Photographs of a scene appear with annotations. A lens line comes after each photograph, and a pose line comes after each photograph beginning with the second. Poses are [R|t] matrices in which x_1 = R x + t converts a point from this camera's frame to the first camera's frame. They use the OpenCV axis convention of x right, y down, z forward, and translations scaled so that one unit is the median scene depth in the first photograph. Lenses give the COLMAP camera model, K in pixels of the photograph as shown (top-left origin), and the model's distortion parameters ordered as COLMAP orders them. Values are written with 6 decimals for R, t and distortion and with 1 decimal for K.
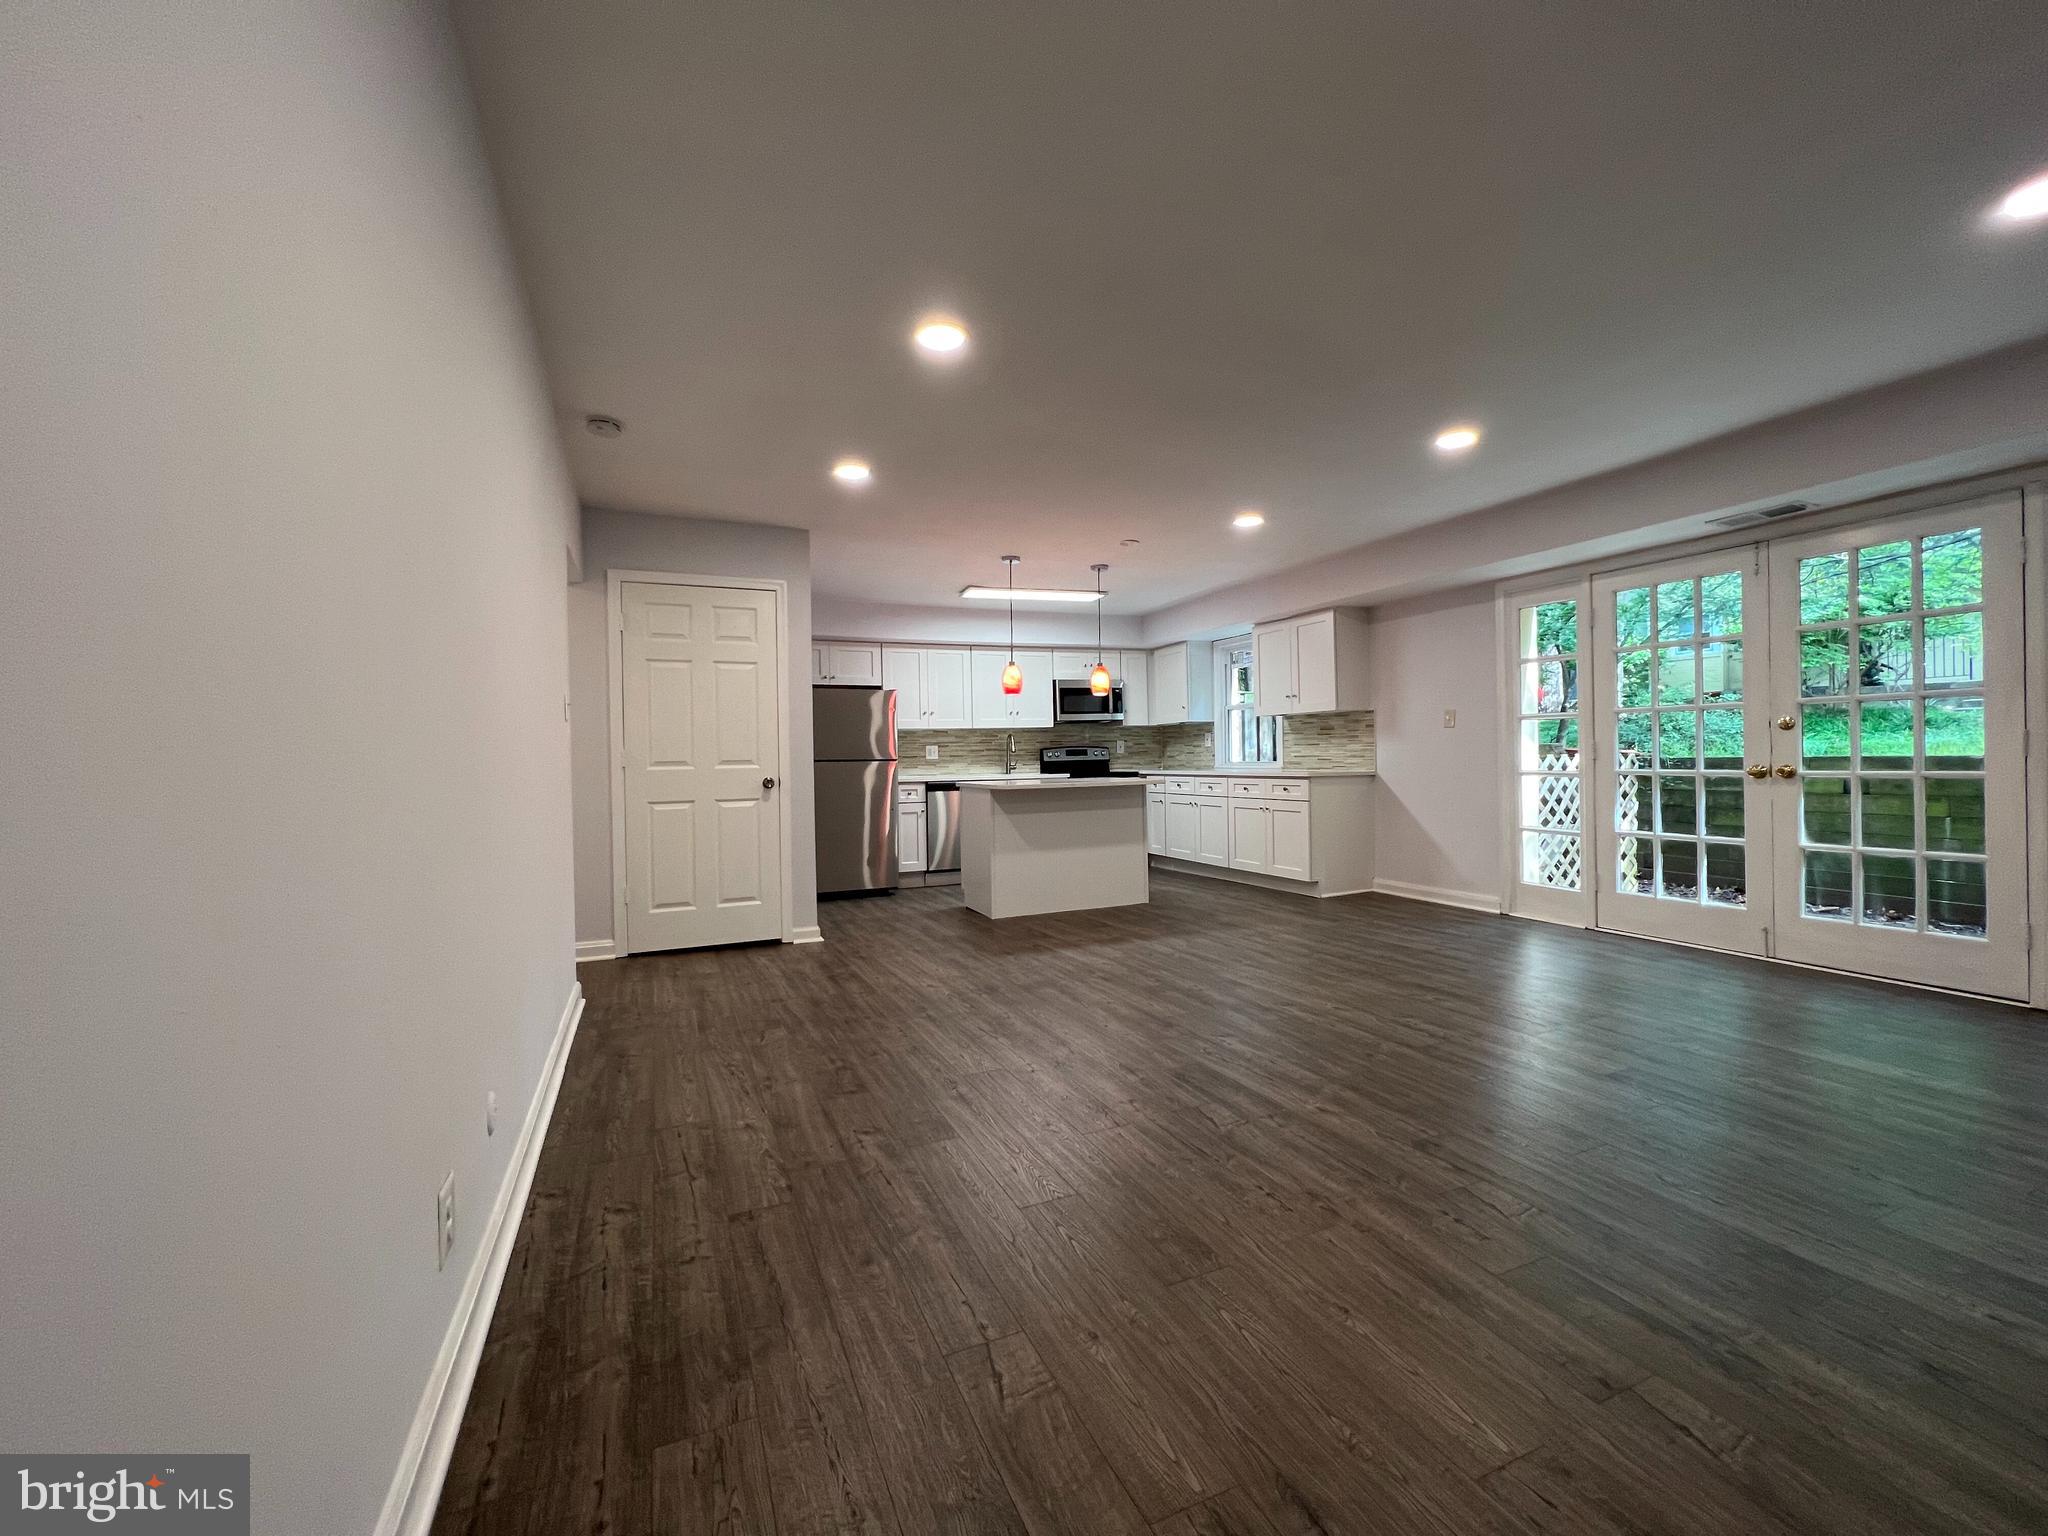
lens RADIAL K [[821.9, 0, 1019.6], [0, 821.9, 758.5], [0, 0, 1]] dist [0.000546, 0.000010]
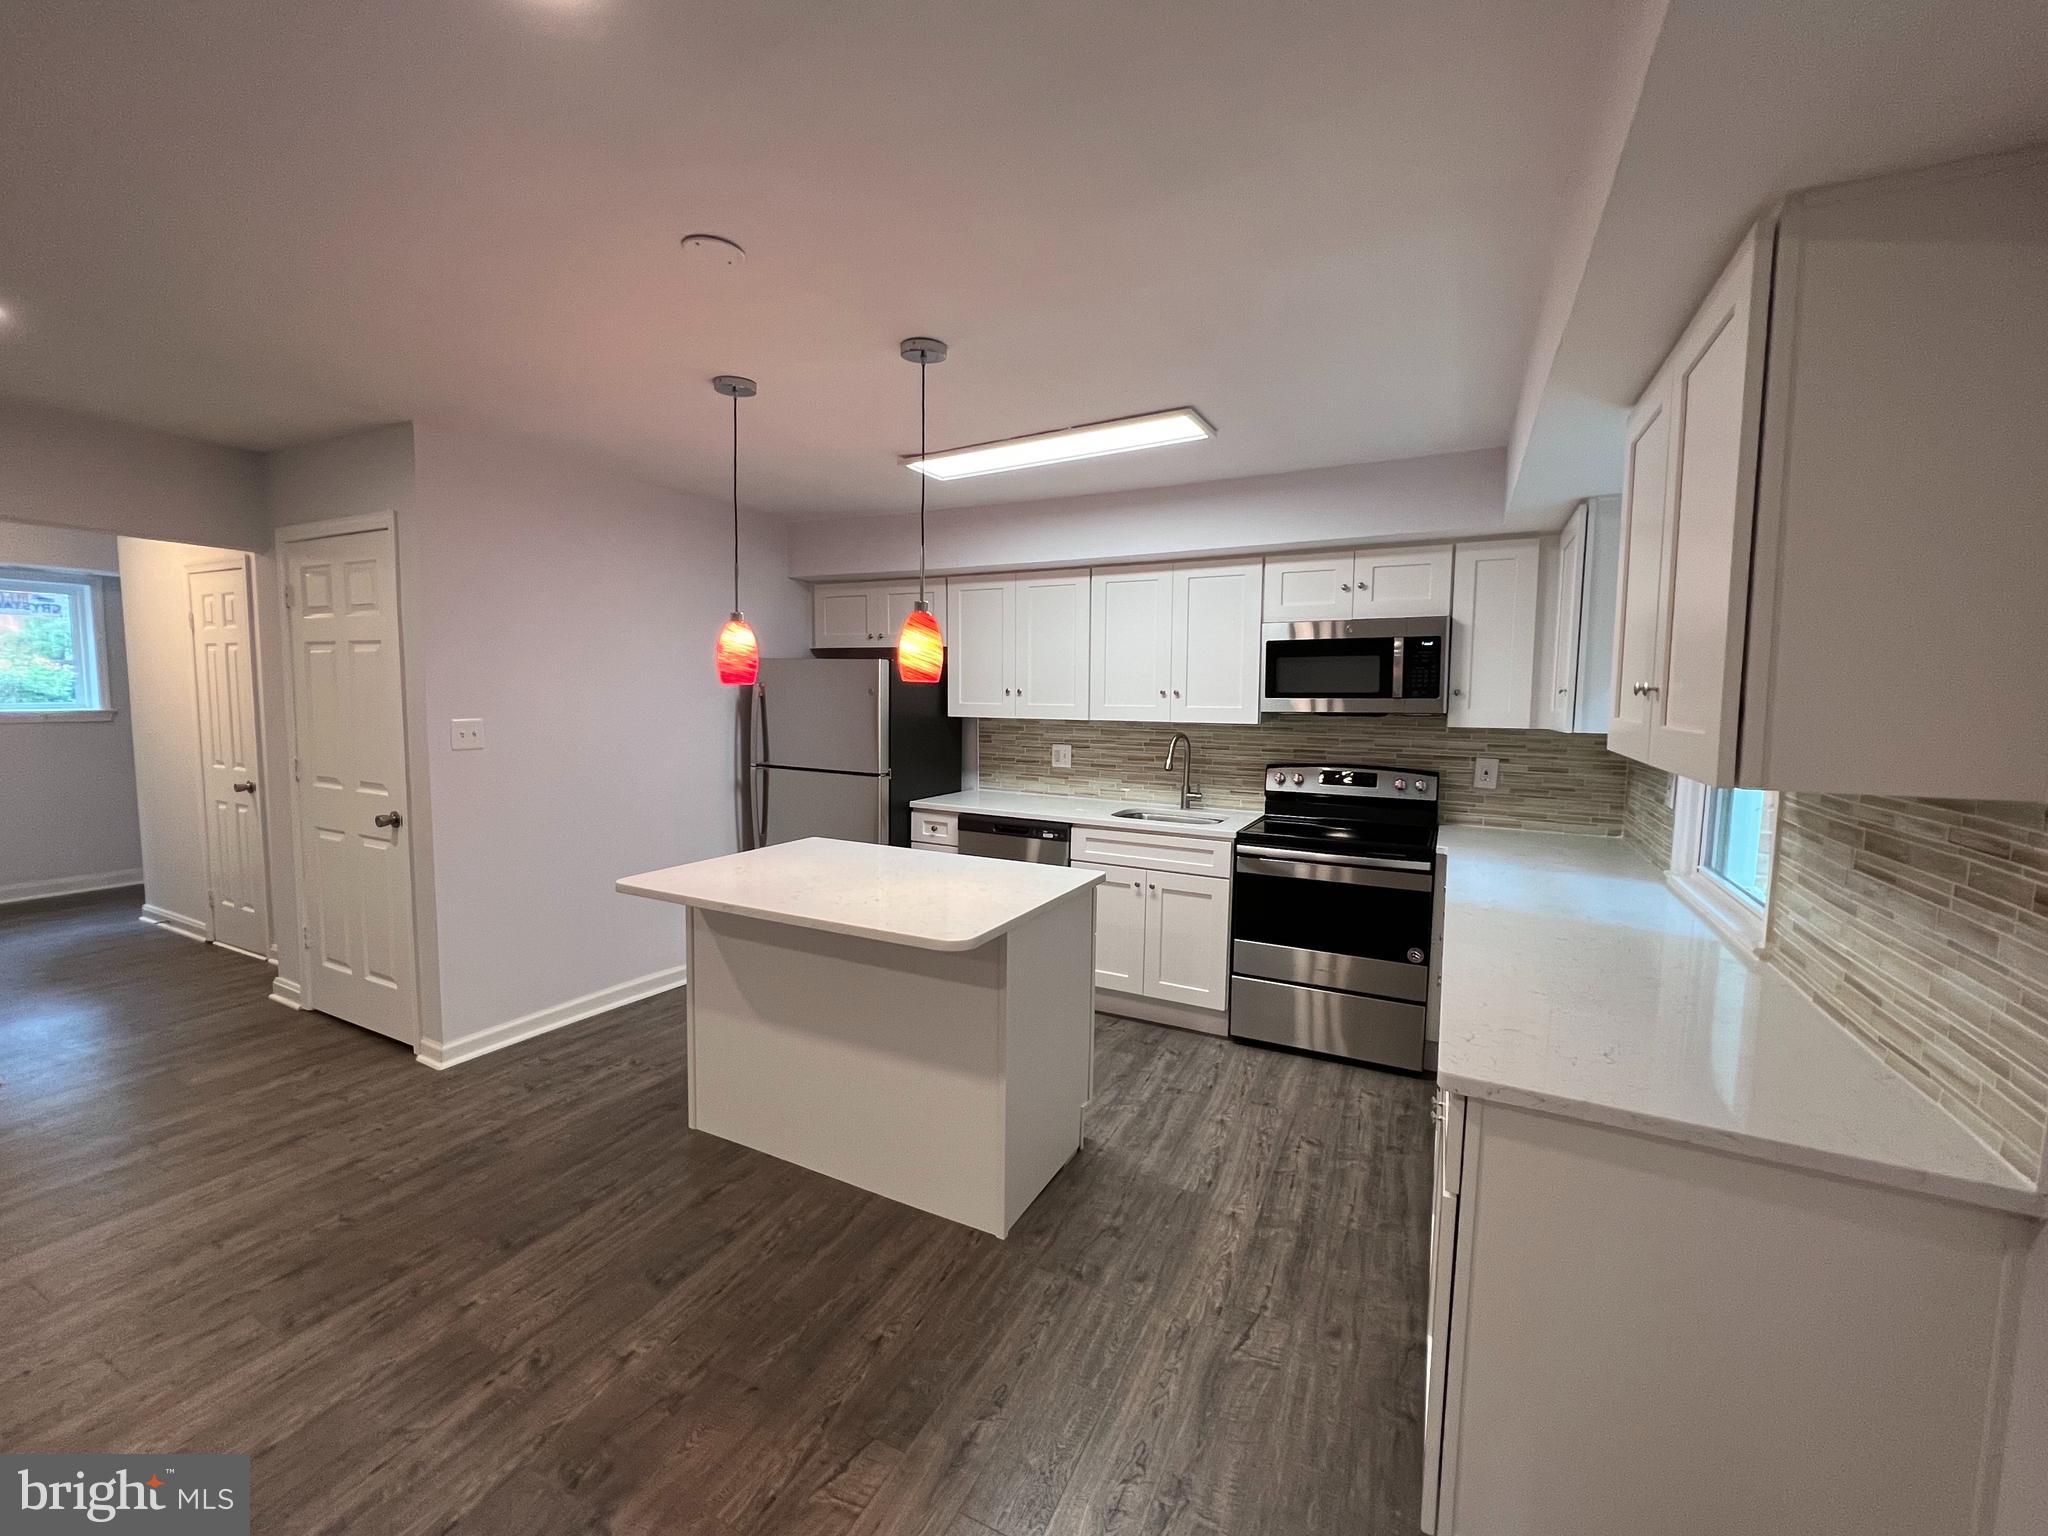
lens RADIAL K [[844.6, 0, 1020.8], [0, 844.6, 757.9], [0, 0, 1]] dist [0.001100, -0.000242]
pose [[0.627763, 0.091266, -0.773036, 0.839094], [-0.027750, 0.995095, 0.094947, -0.154046], [0.777910, -0.038153, 0.627216, 1.465674]]
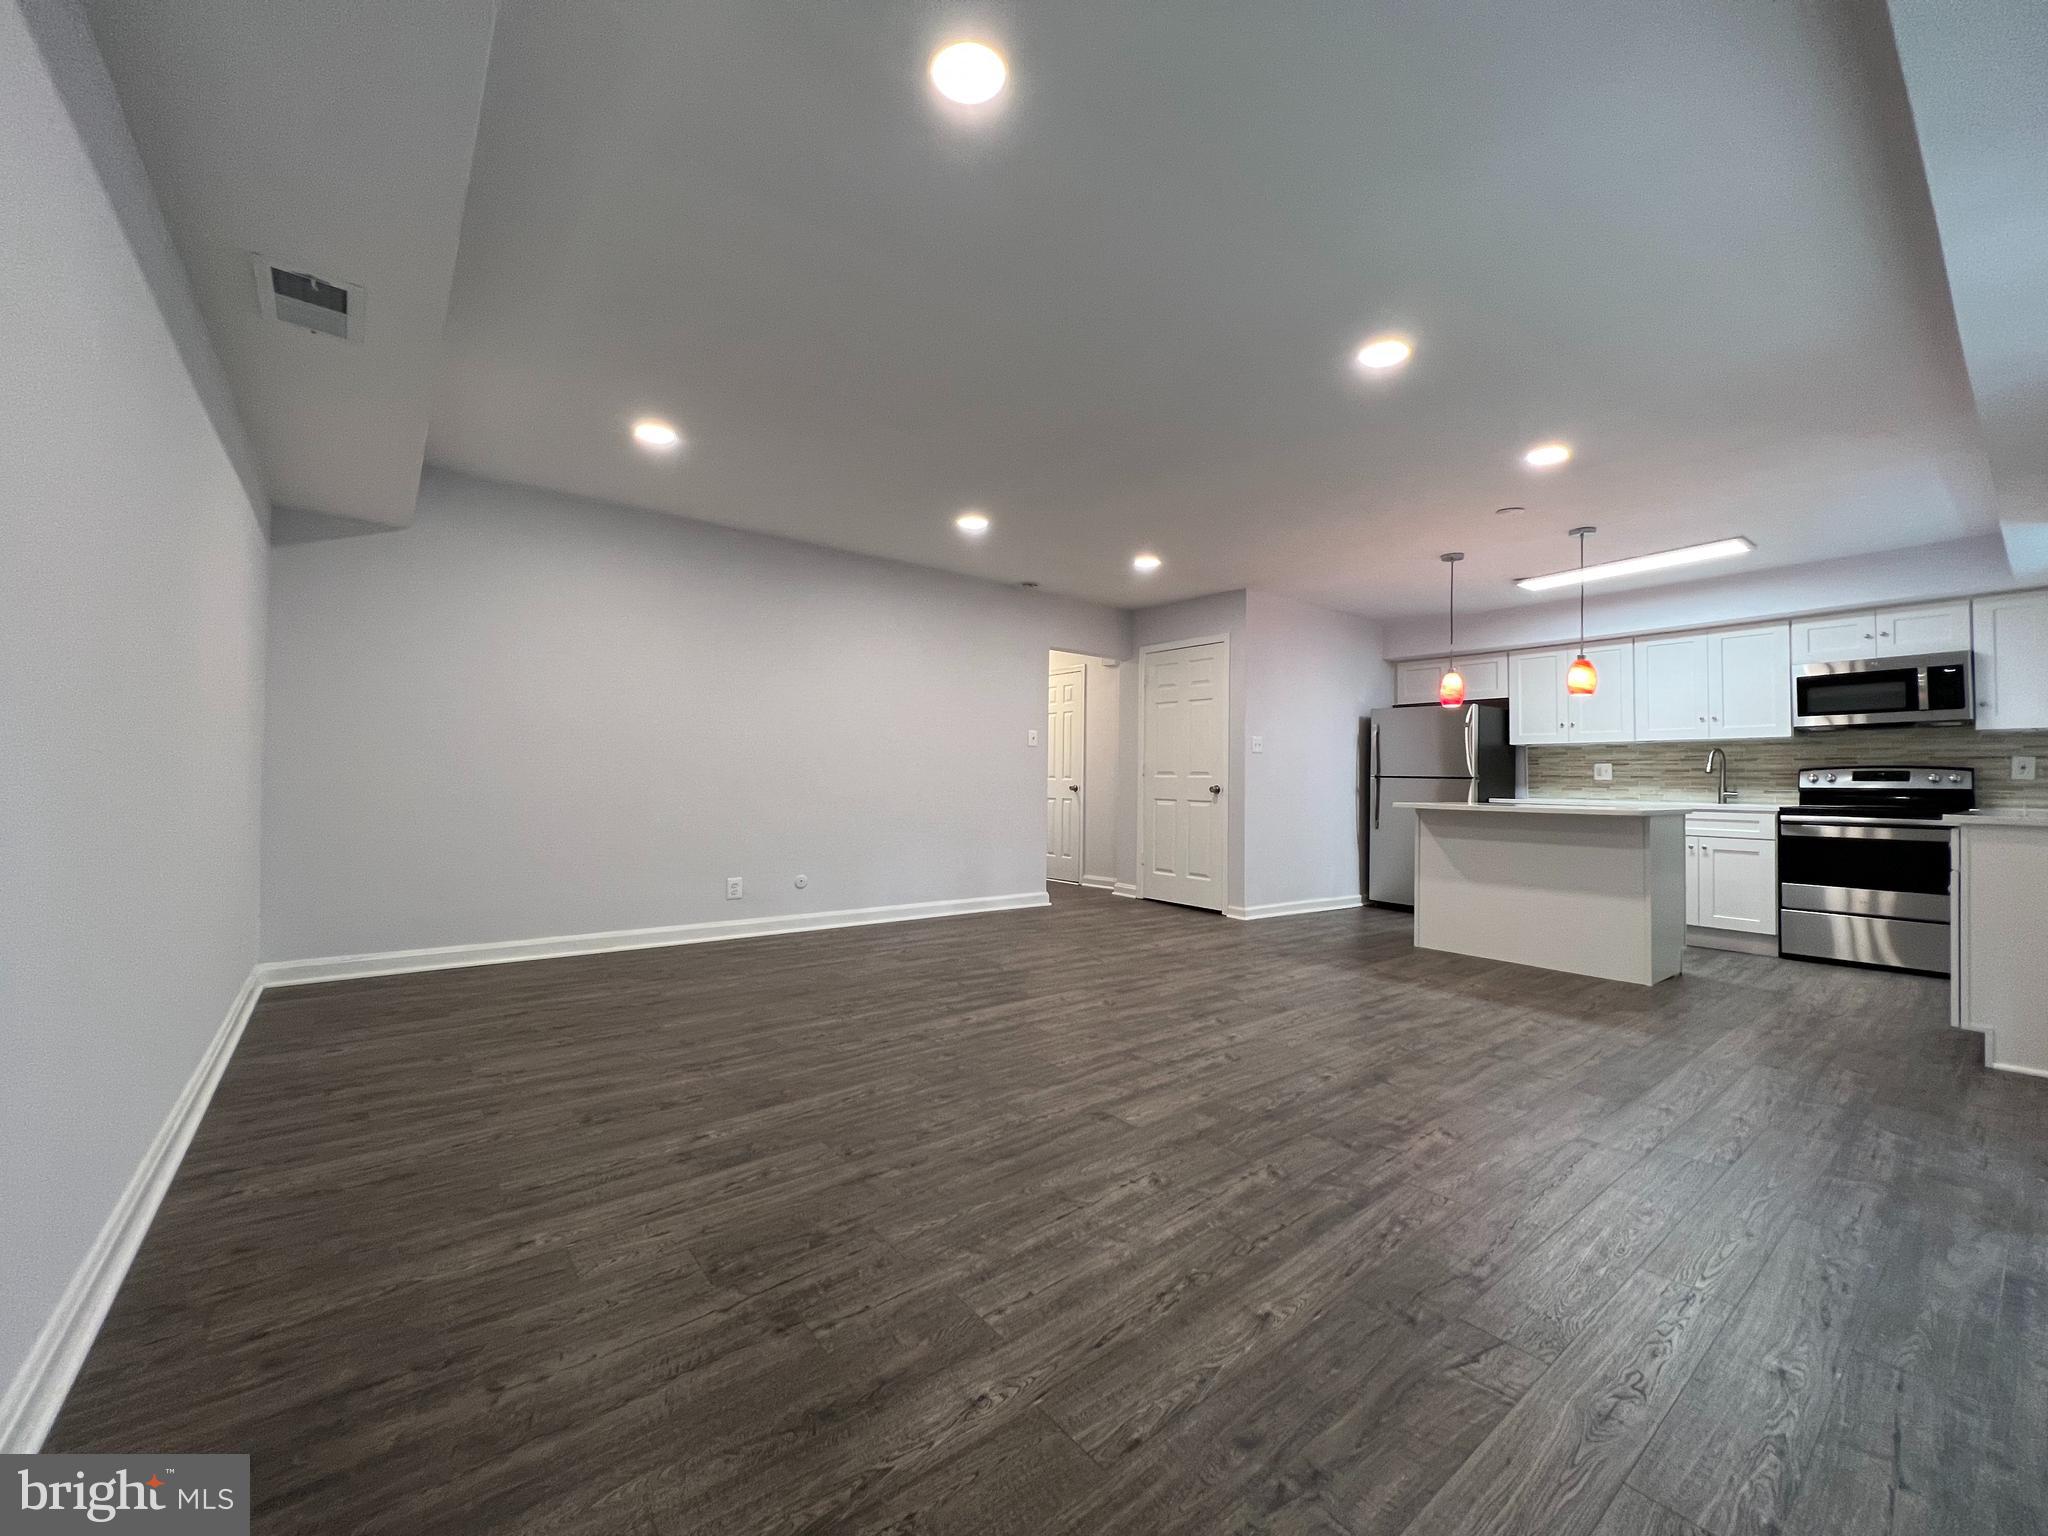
lens RADIAL K [[821.9, 0, 1019.6], [0, 821.9, 758.5], [0, 0, 1]] dist [0.000546, 0.000010]
pose [[0.244780, -0.002795, -0.969575, 1.344109], [-0.021566, 0.999733, -0.008327, -0.003214], [0.969339, 0.022948, 0.244655, 0.568144]]
